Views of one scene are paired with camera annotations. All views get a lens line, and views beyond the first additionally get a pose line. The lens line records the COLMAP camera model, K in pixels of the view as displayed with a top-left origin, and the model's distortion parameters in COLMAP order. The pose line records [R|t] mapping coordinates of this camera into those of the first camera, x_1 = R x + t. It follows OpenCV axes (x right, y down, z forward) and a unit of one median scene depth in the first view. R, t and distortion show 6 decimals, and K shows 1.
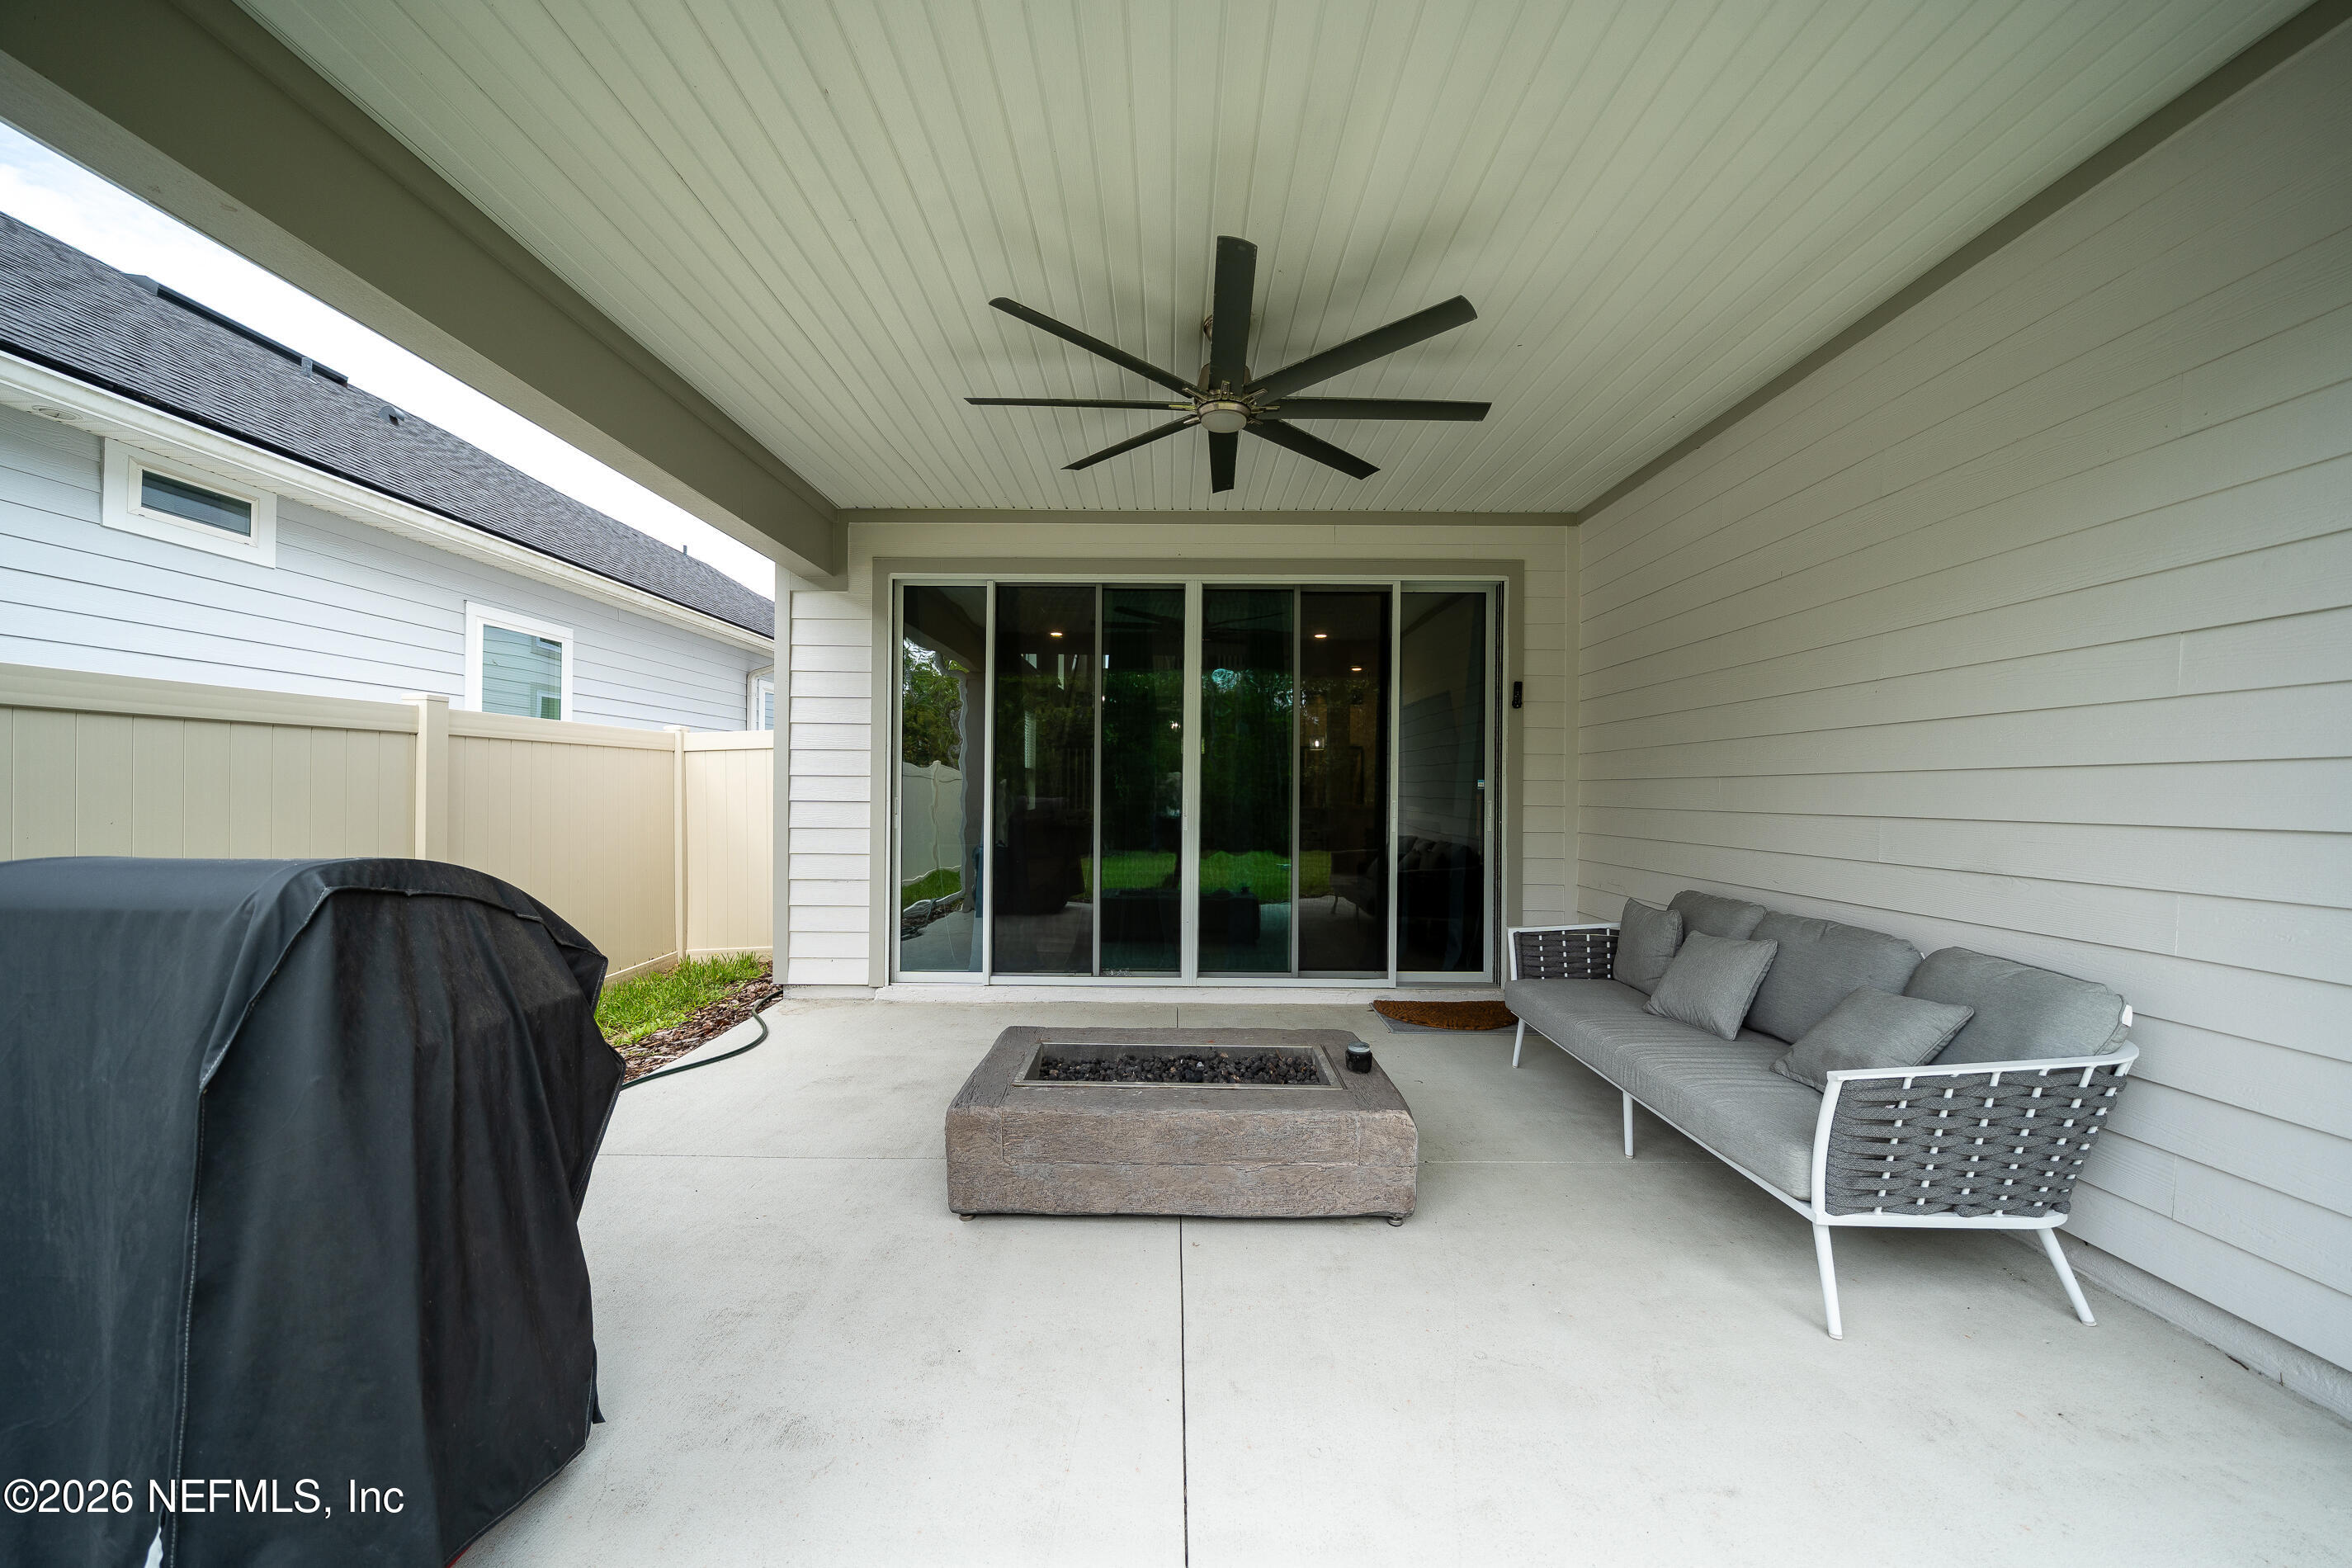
lens RADIAL K [[808.1, 0, 1177.7], [0, 808.1, 794.1], [0, 0, 1]] dist [-0.000478, -0.000022]
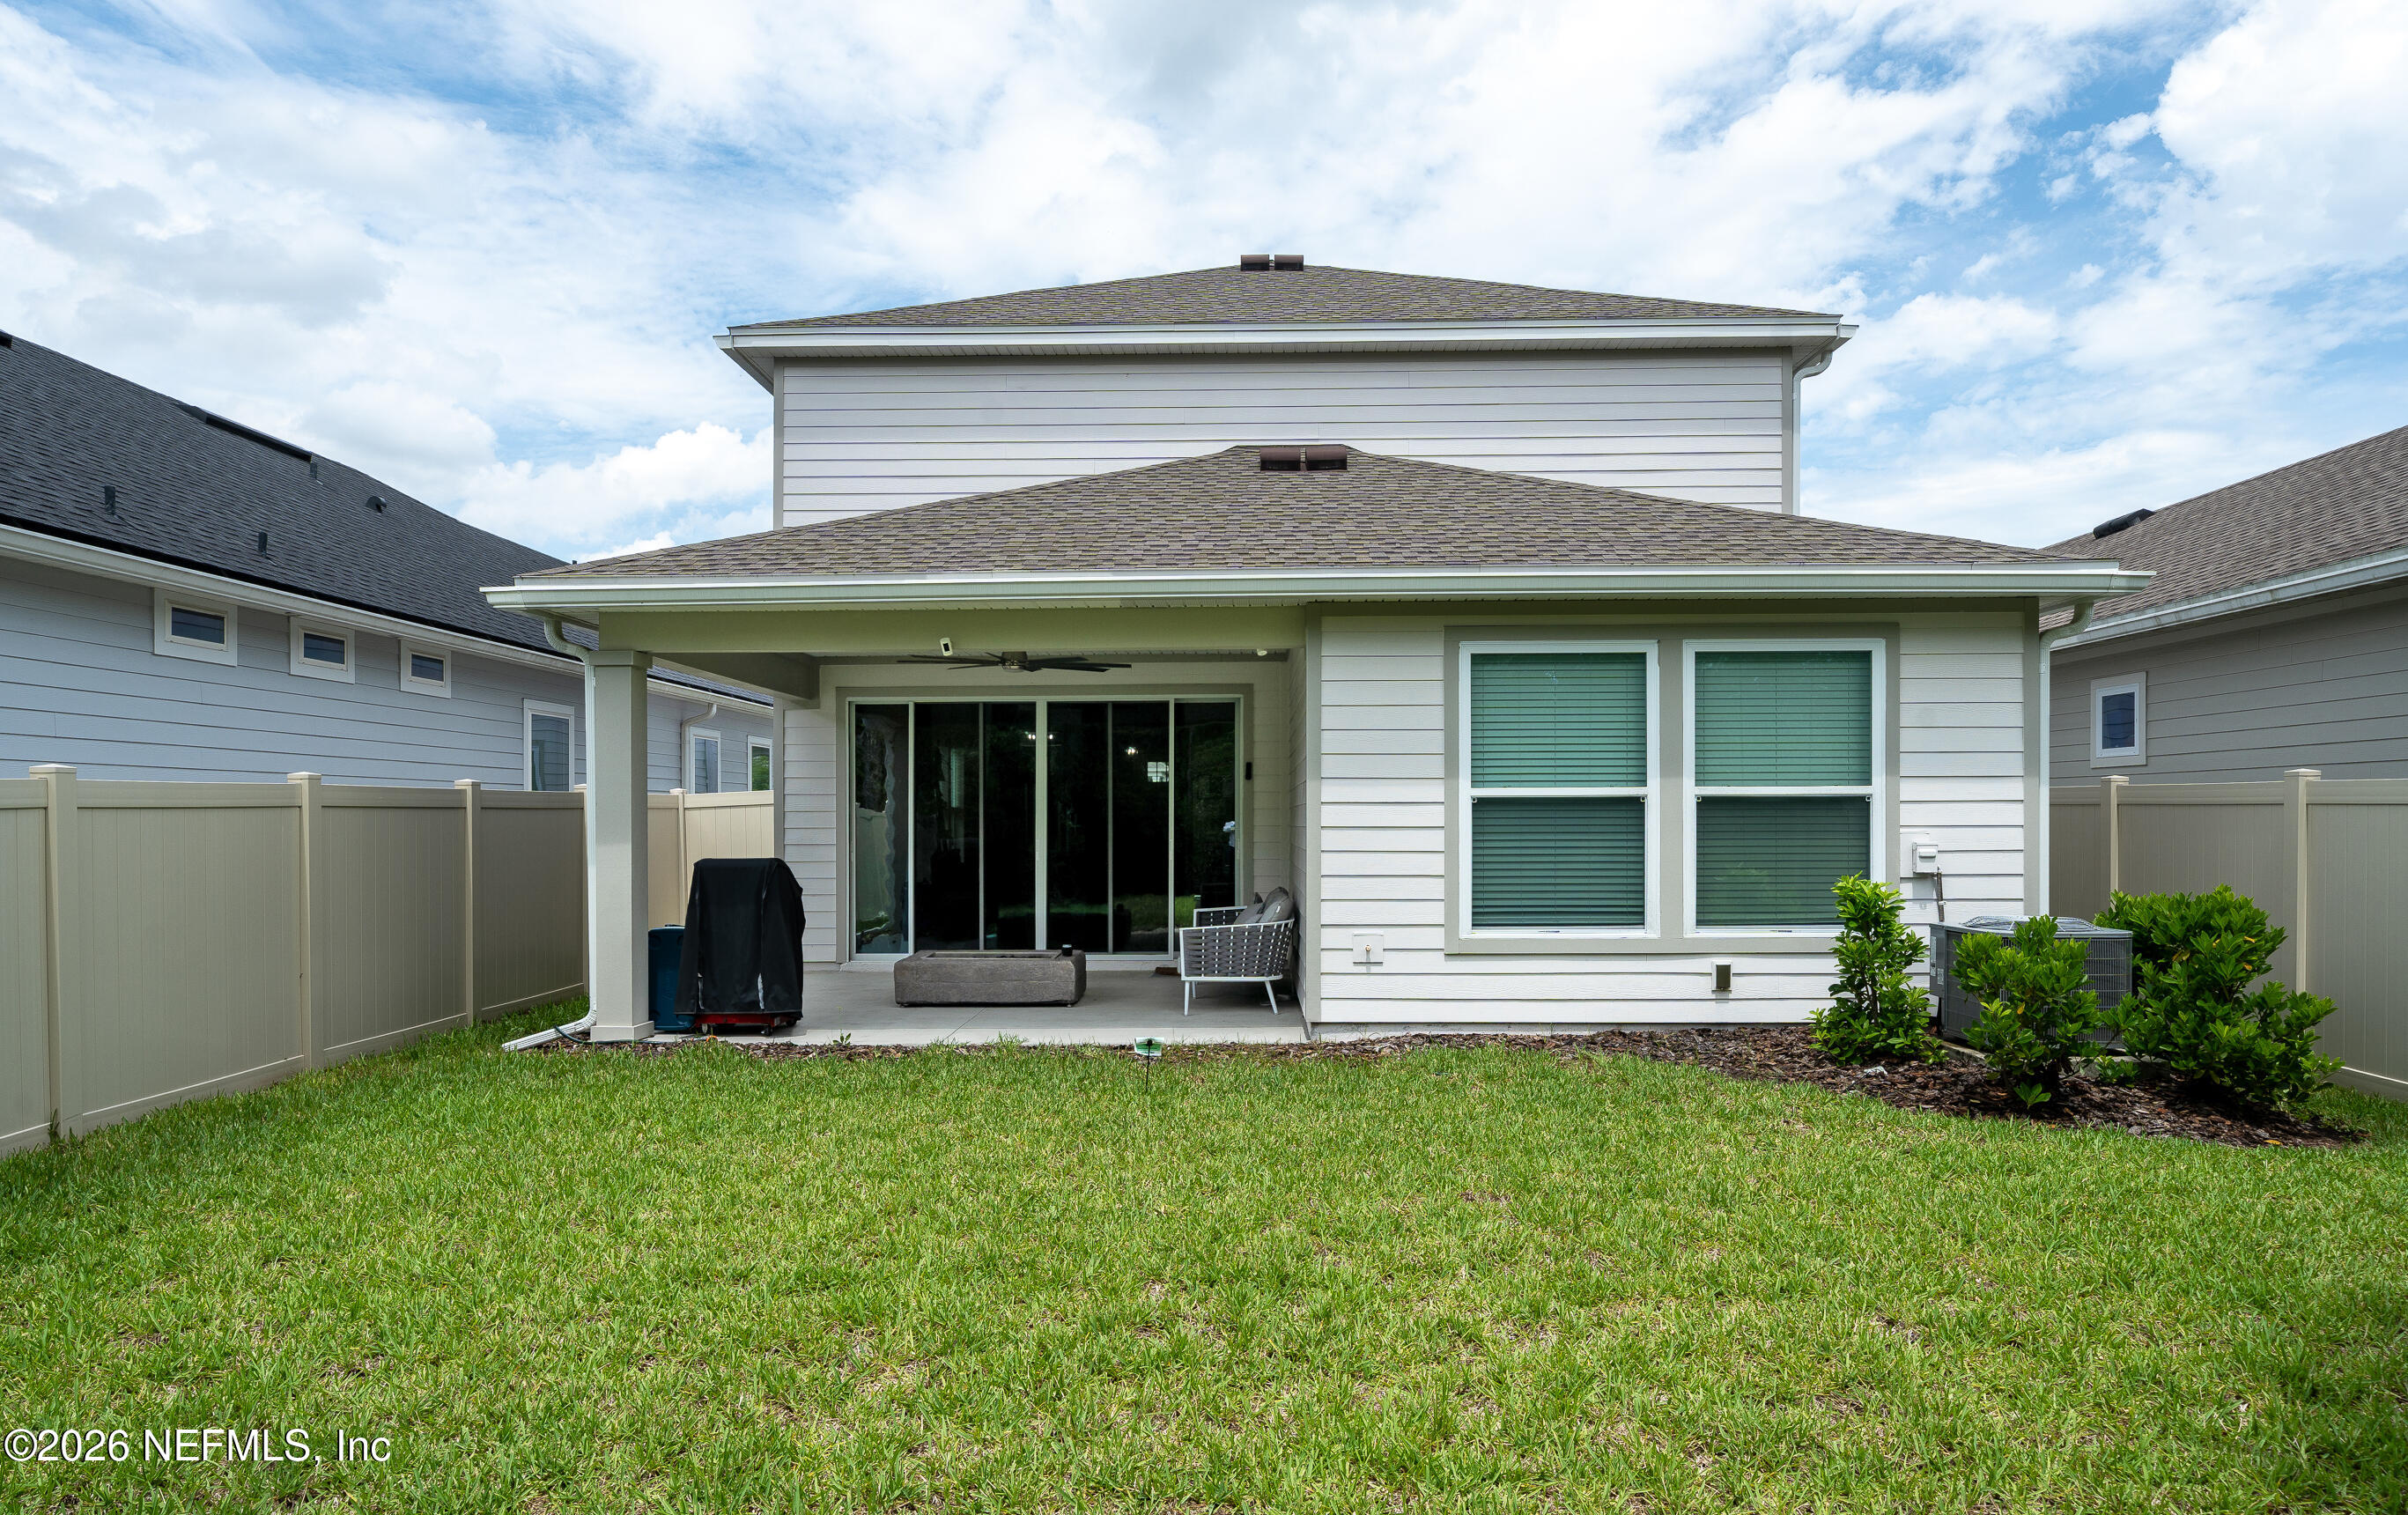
lens RADIAL K [[1347.6, 0, 1202.2], [0, 1347.6, 812.2], [0, 0, 1]] dist [0.001820, 0.000151]
pose [[0.999723, -0.012291, -0.020066, 0.377097], [0.012110, 0.999885, -0.009143, -0.020236], [0.020176, 0.008897, 0.999757, -1.574783]]
